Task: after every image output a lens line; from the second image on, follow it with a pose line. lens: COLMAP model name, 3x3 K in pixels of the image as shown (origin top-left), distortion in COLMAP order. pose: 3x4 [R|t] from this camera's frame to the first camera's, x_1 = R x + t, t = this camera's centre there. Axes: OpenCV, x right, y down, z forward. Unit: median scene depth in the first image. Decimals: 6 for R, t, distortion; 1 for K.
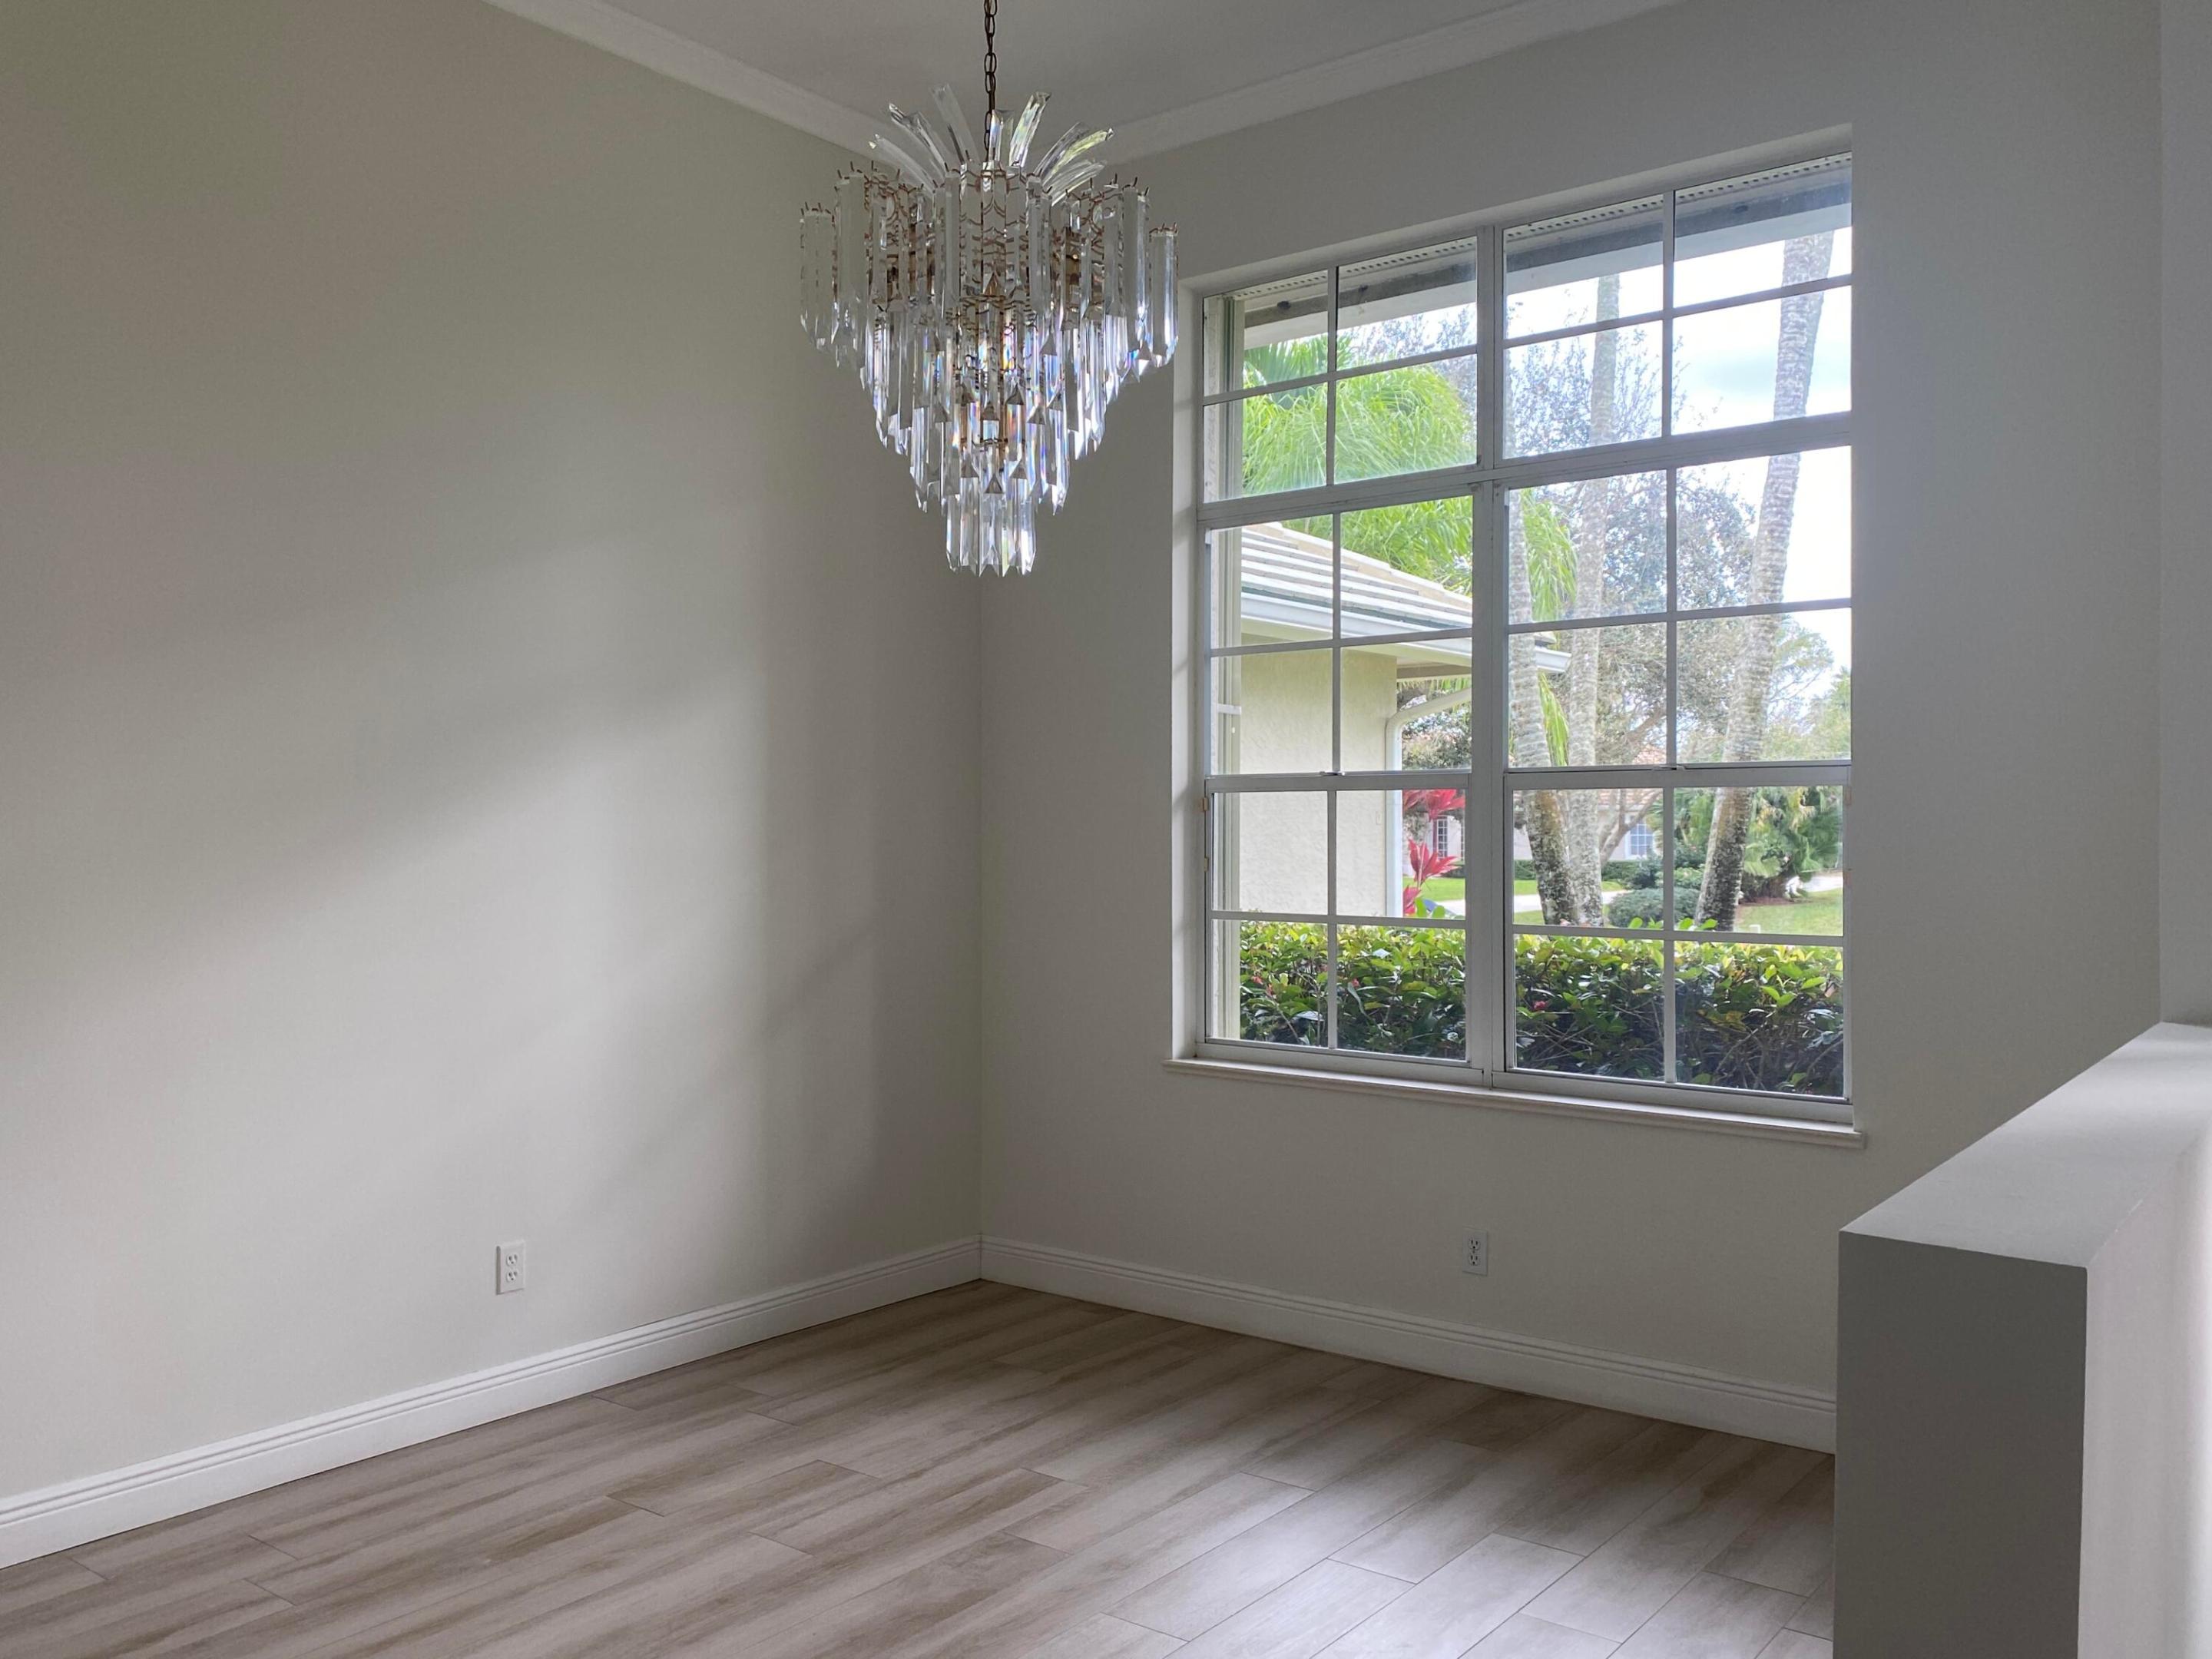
lens RADIAL K [[1784.0, 0, 1107.6], [0, 1784.0, 830.6], [0, 0, 1]] dist [0.003866, 0.000559]
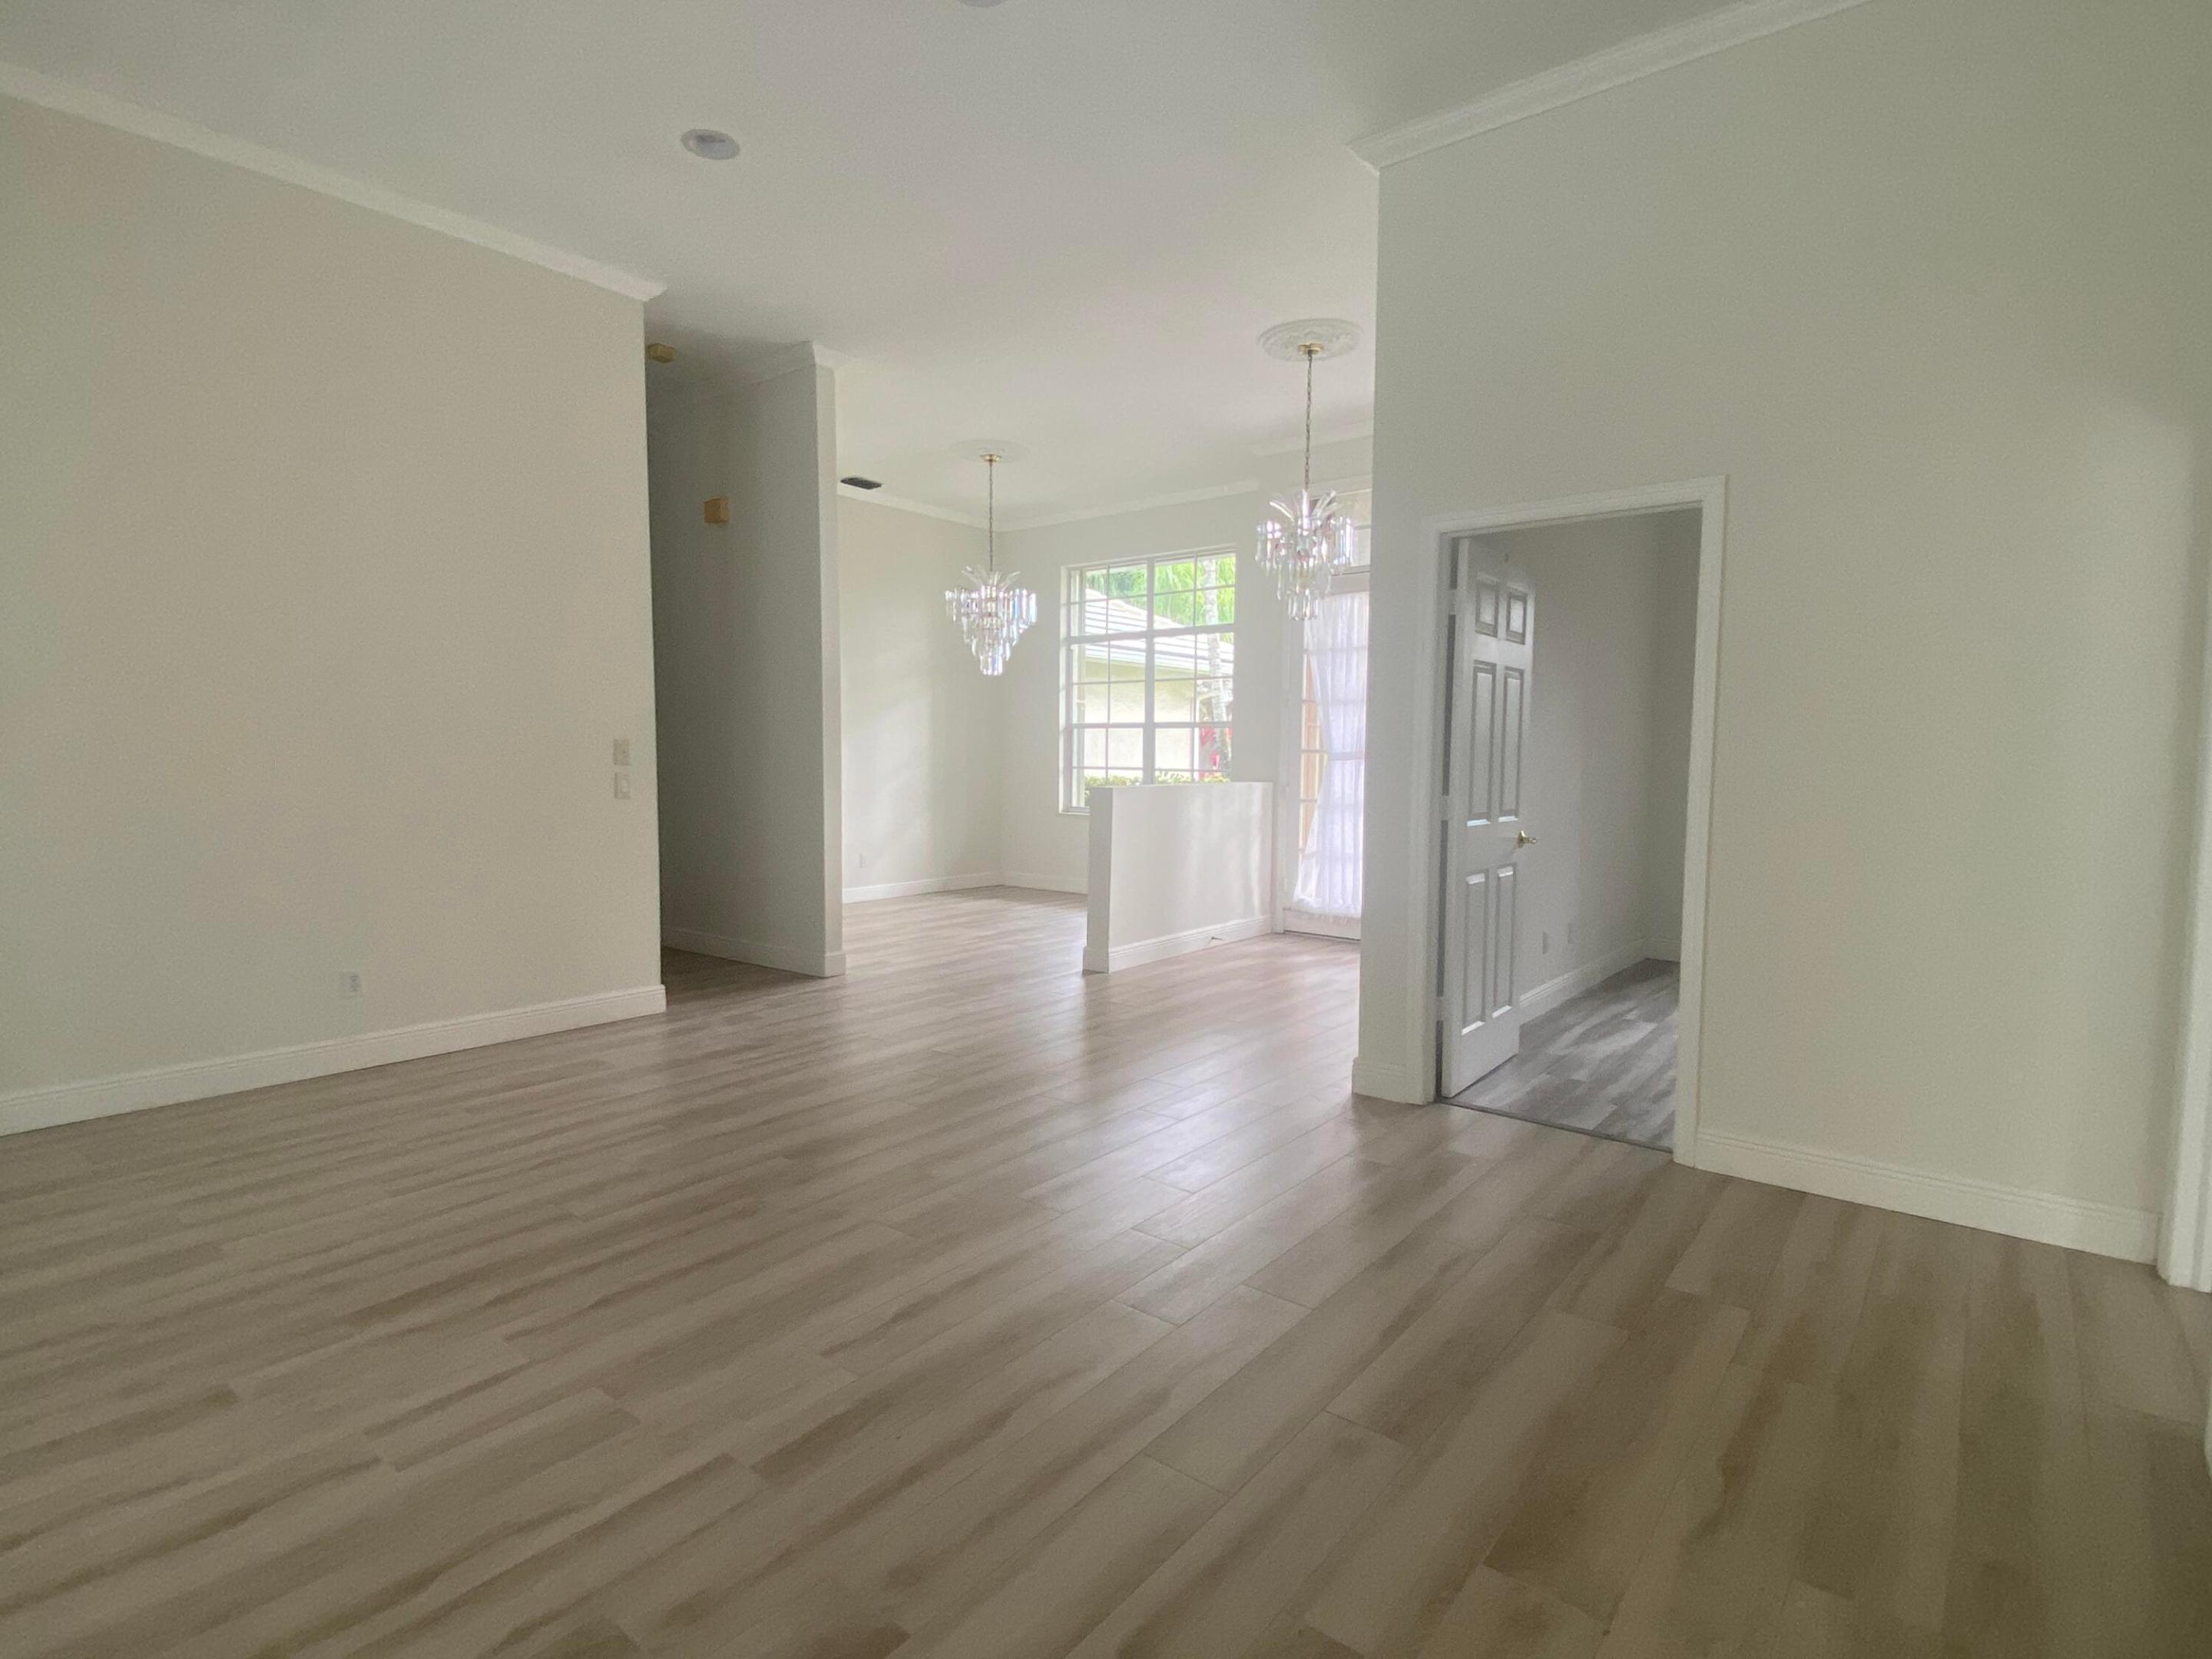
lens RADIAL K [[1099.0, 0, 1102.1], [0, 1099.0, 823.7], [0, 0, 1]] dist [0.025185, -0.031001]
pose [[0.999889, 0.009857, -0.011141, 0.133642], [-0.009123, 0.997902, 0.064090, 0.021688], [0.011749, -0.063981, 0.997882, -0.953540]]
